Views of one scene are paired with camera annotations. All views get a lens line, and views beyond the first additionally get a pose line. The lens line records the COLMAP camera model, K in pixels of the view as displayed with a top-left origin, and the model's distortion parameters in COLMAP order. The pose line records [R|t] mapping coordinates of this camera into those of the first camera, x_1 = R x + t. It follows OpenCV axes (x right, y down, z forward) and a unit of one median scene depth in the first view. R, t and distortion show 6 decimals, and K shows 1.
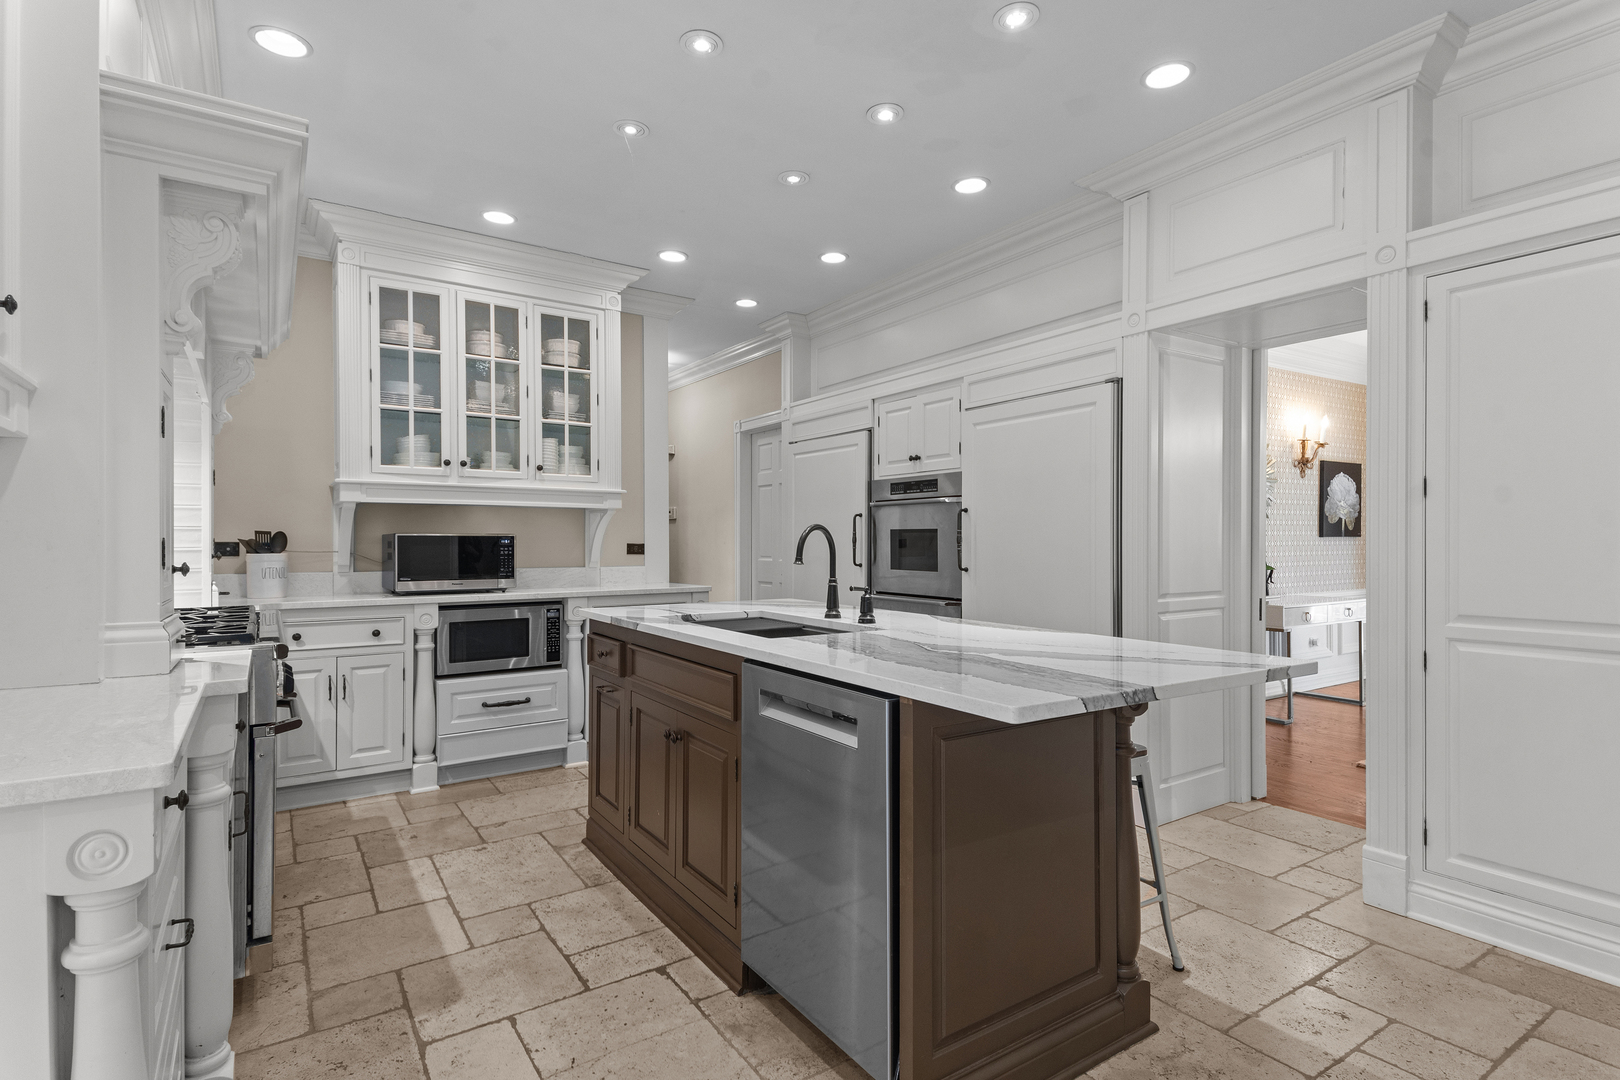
lens RADIAL K [[812.7, 0, 809.0], [0, 812.7, 542.2], [0, 0, 1]] dist [0.080796, -0.040092]
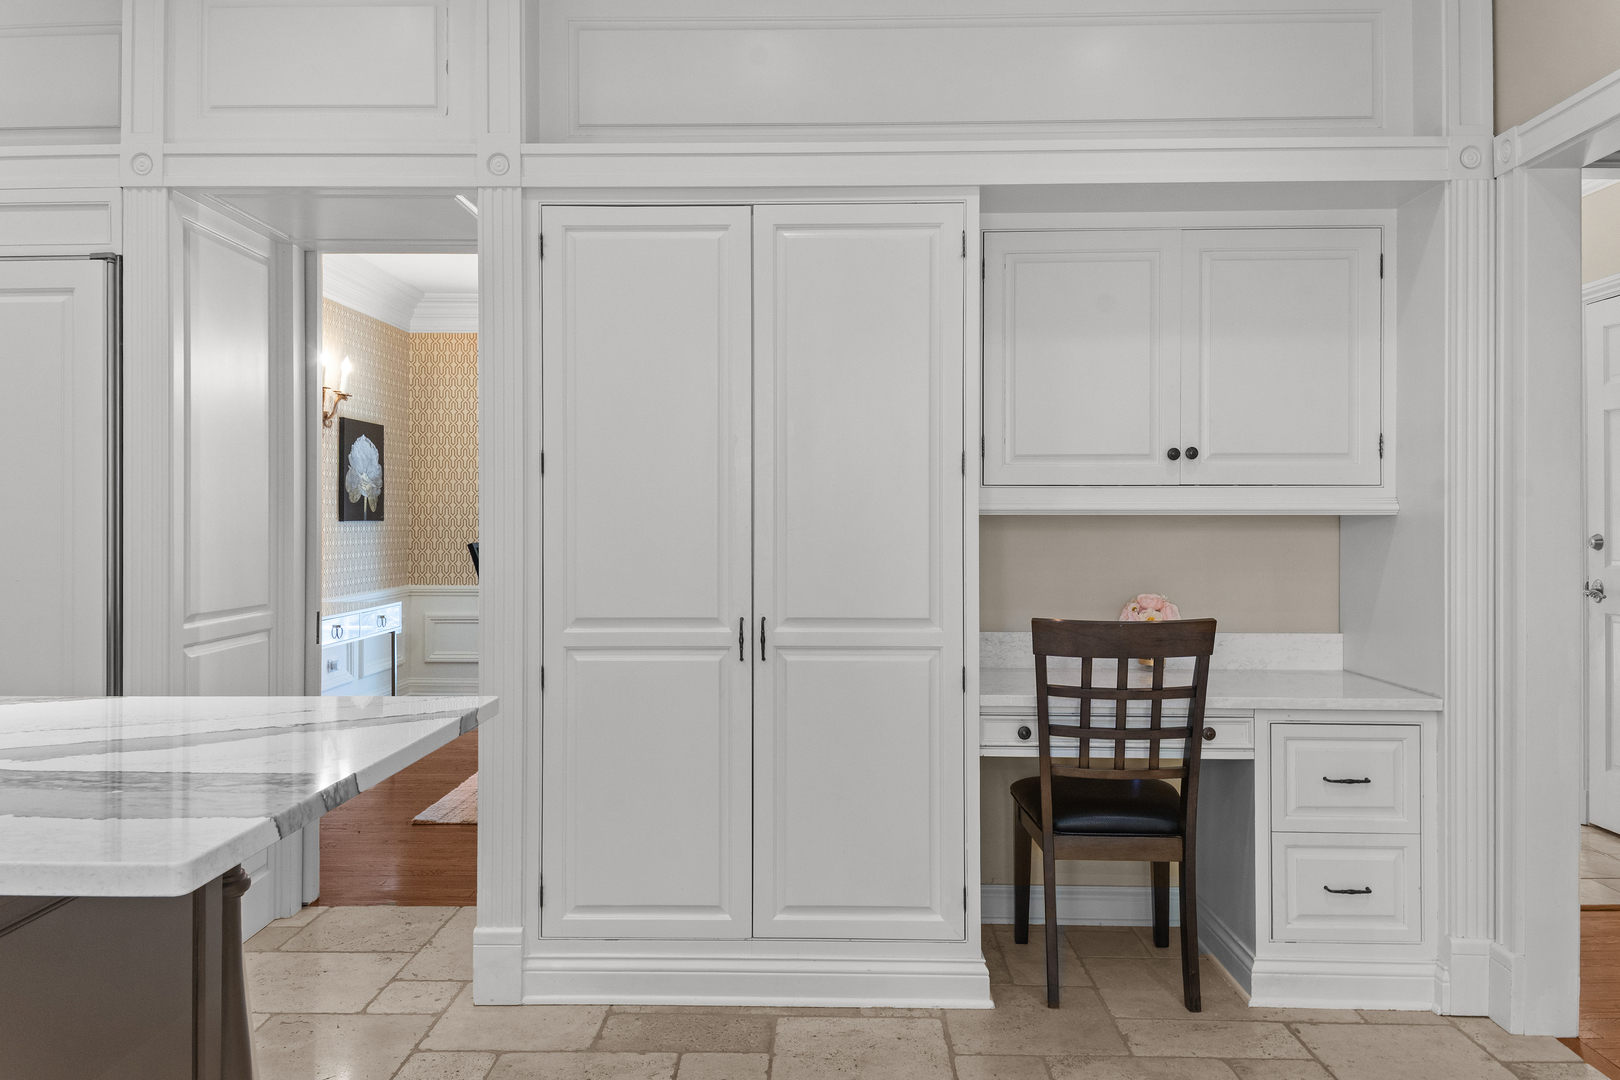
lens RADIAL K [[1207.7, 0, 806.2], [0, 1207.7, 516.3], [0, 0, 1]] dist [0.082249, -0.102426]
pose [[0.573437, 0.004367, 0.819238, -0.061156], [0.002090, 0.999975, -0.006793, -0.004450], [-0.819247, 0.005608, 0.573413, 0.089274]]
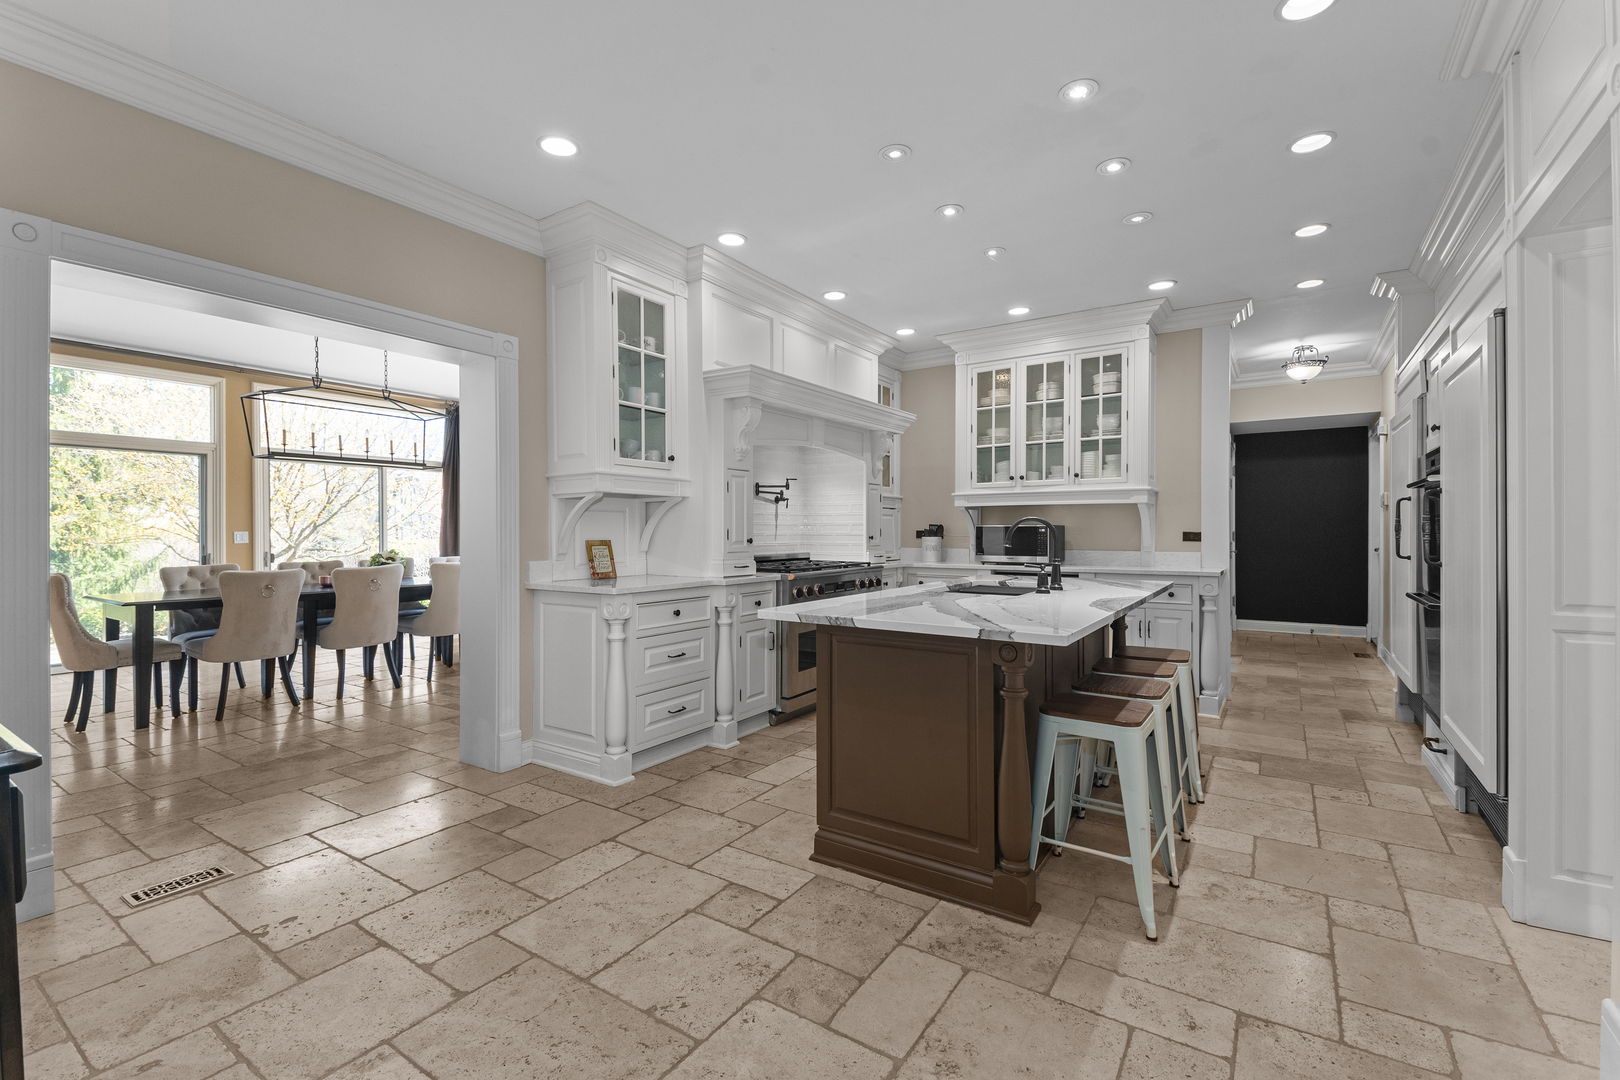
lens RADIAL K [[710.9, 0, 797.2], [0, 710.9, 537.7], [0, 0, 1]] dist [0.021236, -0.000615]
pose [[0.377545, 0.006687, -0.925967, 0.728851], [-0.000791, 0.999976, 0.006899, 0.005043], [0.925991, -0.001872, 0.377541, 0.170573]]
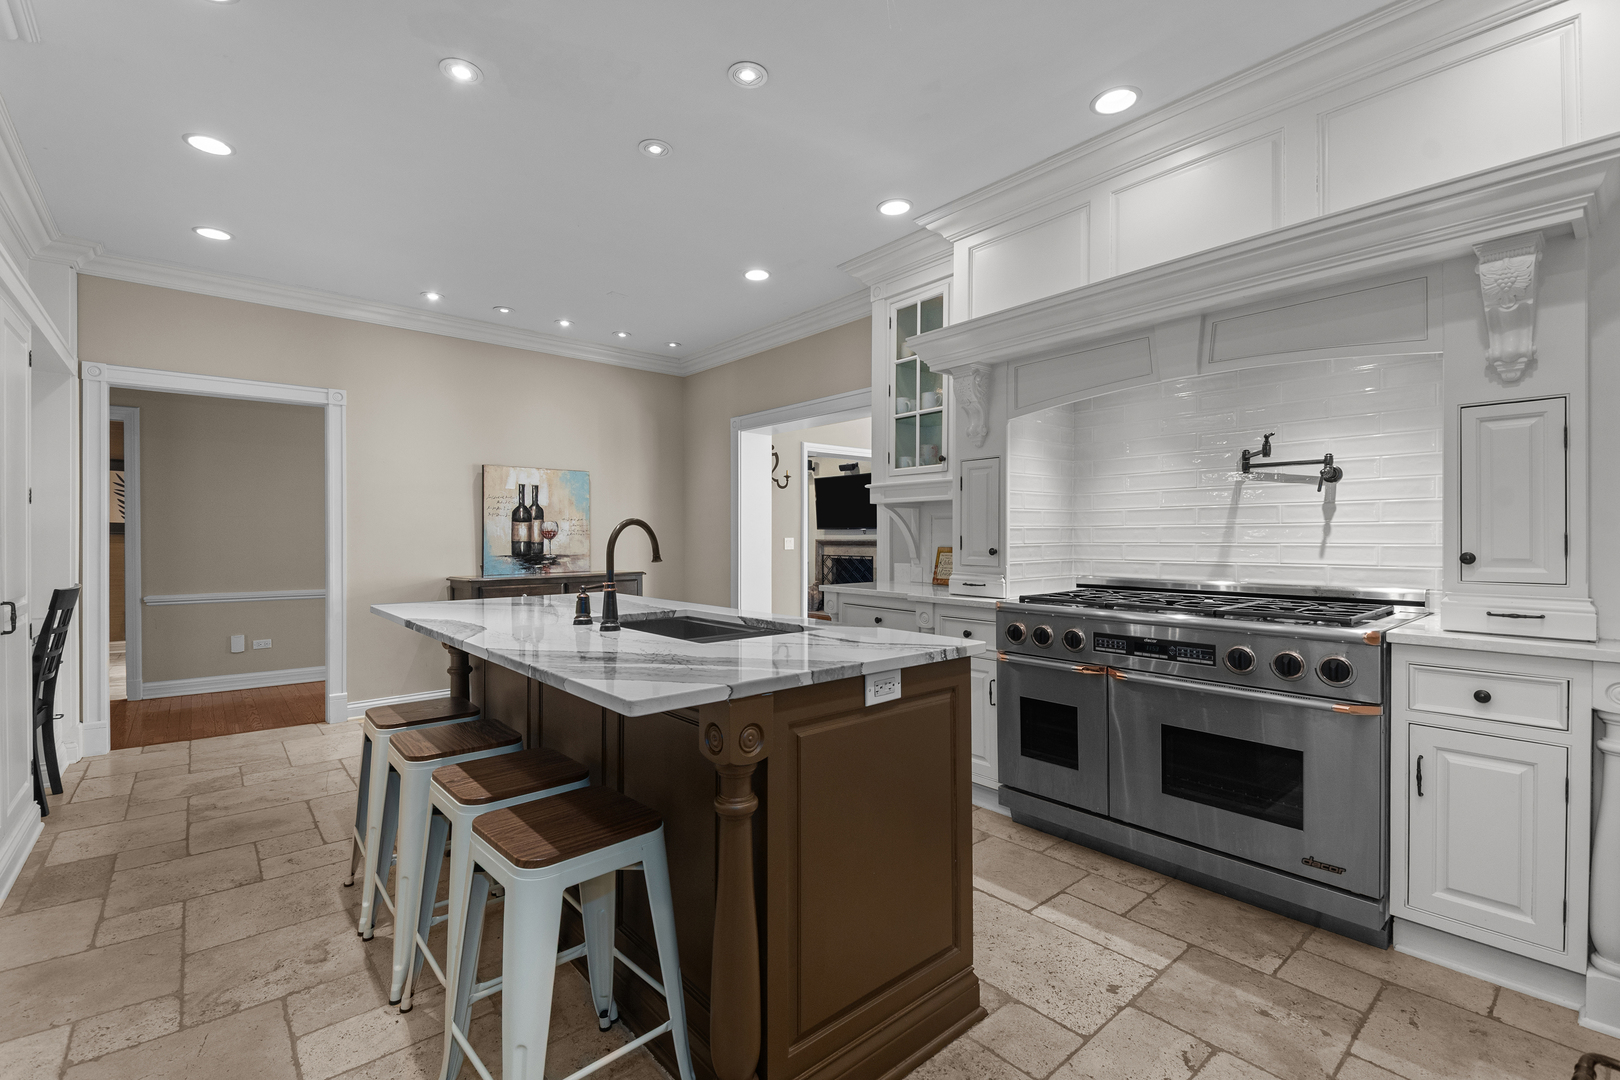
lens RADIAL K [[710.9, 0, 797.2], [0, 710.9, 537.7], [0, 0, 1]] dist [0.021236, -0.000615]
pose [[-0.993657, 0.001075, -0.112452, -0.063284], [0.000465, 0.999985, 0.005448, -0.004369], [0.112456, 0.005361, -0.993642, 1.410106]]
